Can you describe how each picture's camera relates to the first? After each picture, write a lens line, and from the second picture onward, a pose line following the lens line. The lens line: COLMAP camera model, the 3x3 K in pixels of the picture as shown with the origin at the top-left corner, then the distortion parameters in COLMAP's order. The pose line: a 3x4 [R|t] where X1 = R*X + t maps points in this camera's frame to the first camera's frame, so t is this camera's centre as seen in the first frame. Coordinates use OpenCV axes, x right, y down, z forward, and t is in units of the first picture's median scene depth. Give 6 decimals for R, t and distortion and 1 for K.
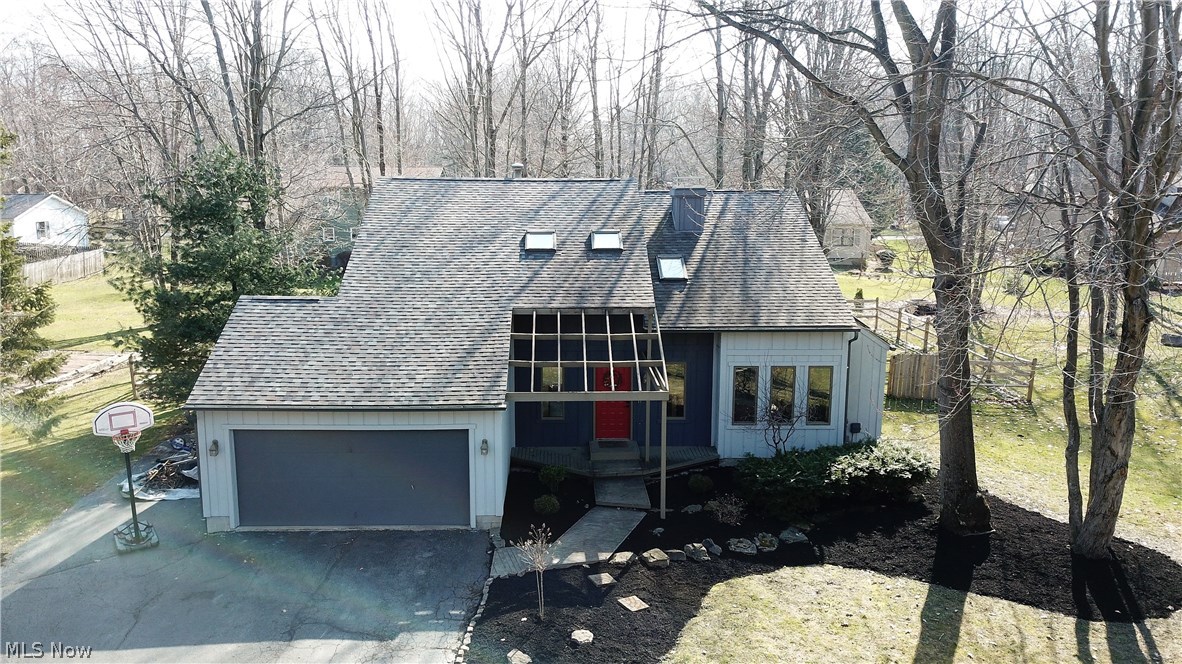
lens RADIAL K [[896.2, 0, 591.0], [0, 896.2, 332.0], [0, 0, 1]] dist [0.004495, 0.001102]
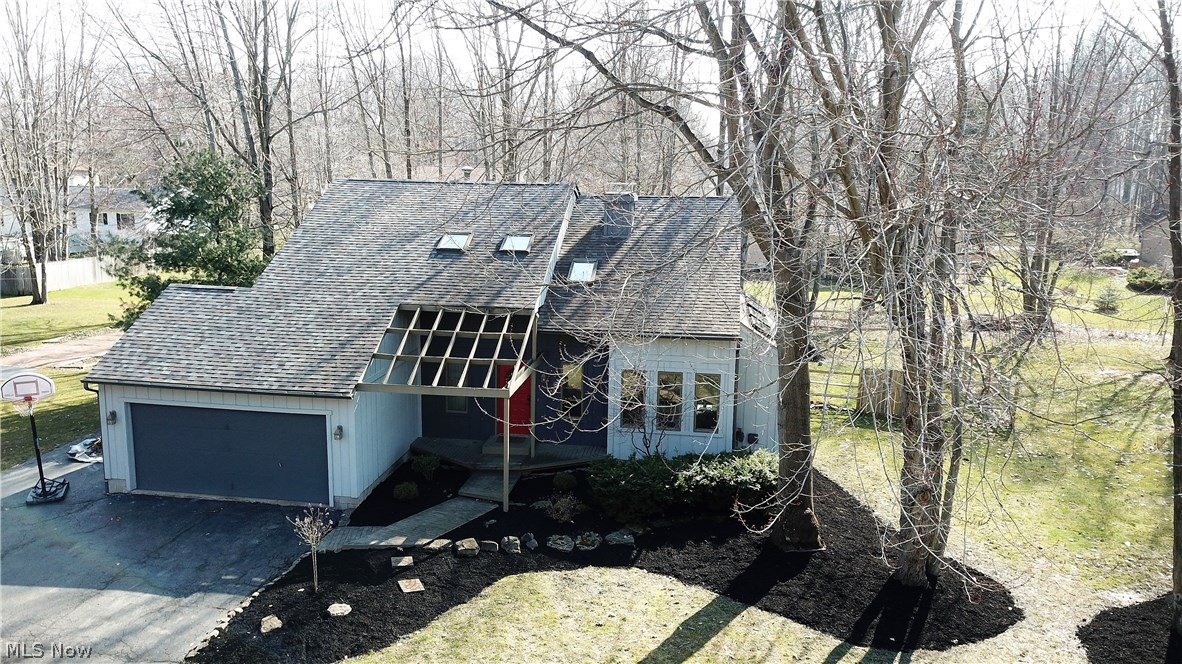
lens RADIAL K [[883.4, 0, 590.9], [0, 883.4, 360.6], [0, 0, 1]] dist [0.002045, -0.004382]
pose [[0.984605, 0.047621, -0.168180, 0.350437], [-0.042760, 0.998560, 0.032409, -0.003975], [0.169481, -0.024718, 0.985223, 0.014282]]
